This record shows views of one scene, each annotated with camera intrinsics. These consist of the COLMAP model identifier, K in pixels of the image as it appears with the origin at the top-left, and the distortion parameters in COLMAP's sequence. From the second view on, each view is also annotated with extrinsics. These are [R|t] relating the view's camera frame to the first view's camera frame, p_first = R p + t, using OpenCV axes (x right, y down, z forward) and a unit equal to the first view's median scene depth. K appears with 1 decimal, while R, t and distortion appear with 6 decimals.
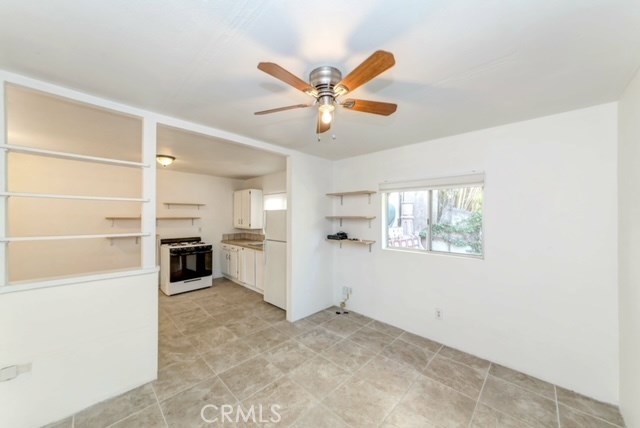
lens RADIAL K [[230.6, 0, 321.6], [0, 230.6, 216.2], [0, 0, 1]] dist [-0.000569, -0.000009]
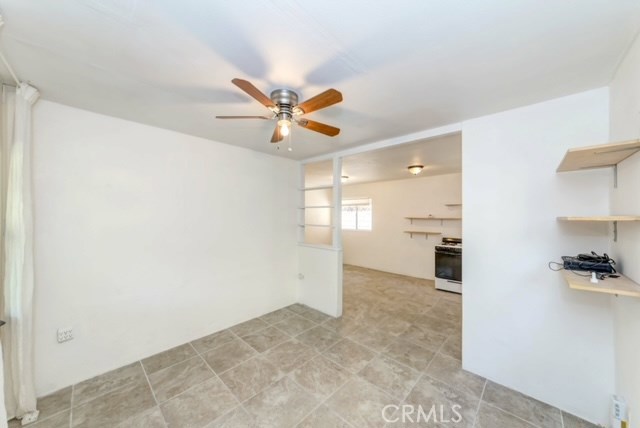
lens RADIAL K [[227.6, 0, 318.3], [0, 227.6, 214.2], [0, 0, 1]] dist [-0.000734, -0.000004]
pose [[0.005138, -0.011262, -0.999923, 0.609361], [-0.005626, 0.999920, -0.011291, 0.004059], [0.999971, 0.005684, 0.005074, 0.605942]]
